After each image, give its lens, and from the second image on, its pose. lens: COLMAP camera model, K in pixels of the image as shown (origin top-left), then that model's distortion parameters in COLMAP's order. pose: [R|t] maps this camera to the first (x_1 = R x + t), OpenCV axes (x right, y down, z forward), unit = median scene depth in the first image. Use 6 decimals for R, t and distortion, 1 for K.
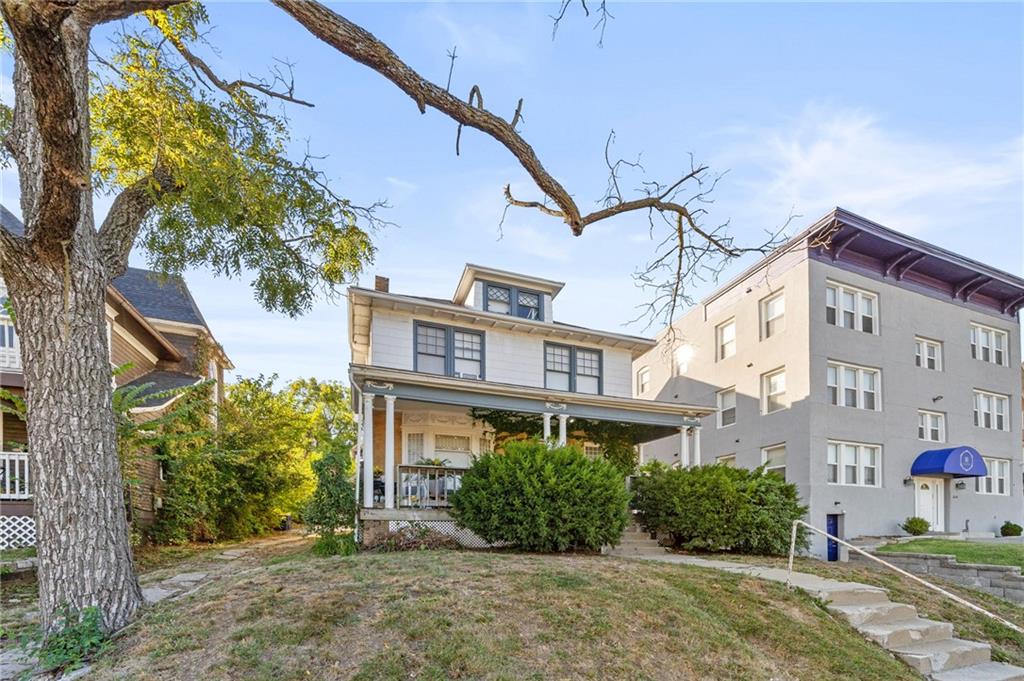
lens RADIAL K [[354.0, 0, 512.0], [0, 354.0, 340.5], [0, 0, 1]] dist [-0.000623, 0.000002]
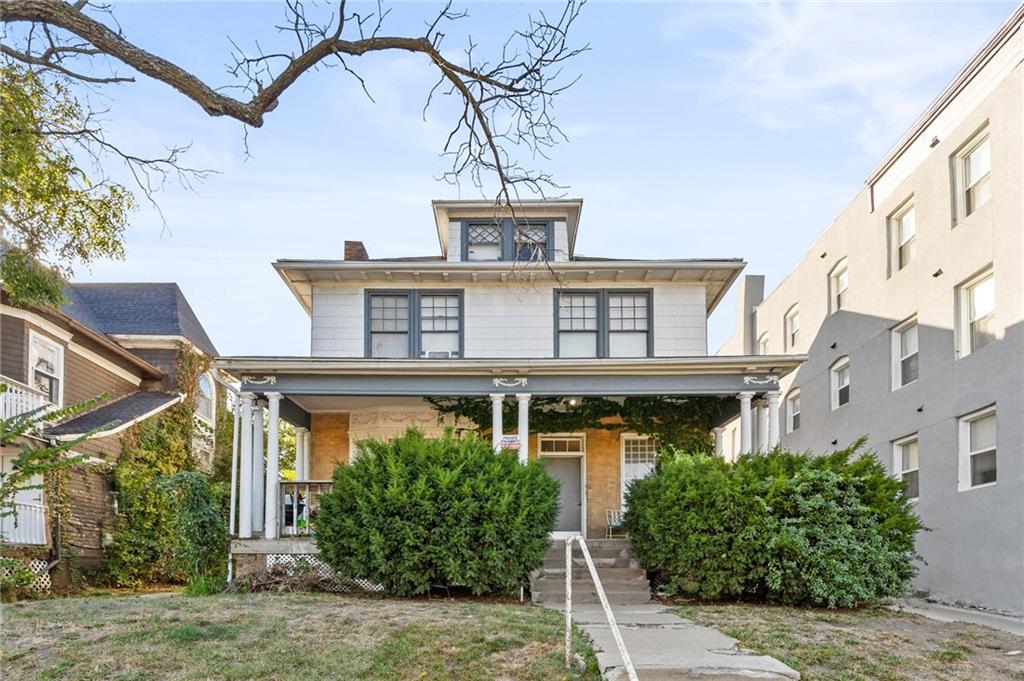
lens RADIAL K [[497.8, 0, 505.8], [0, 497.8, 305.1], [0, 0, 1]] dist [-0.001233, -0.000291]
pose [[0.949316, -0.152029, -0.275113, 0.276311], [0.150954, 0.988219, -0.025210, 0.043271], [0.275704, -0.017597, 0.961081, 0.062988]]
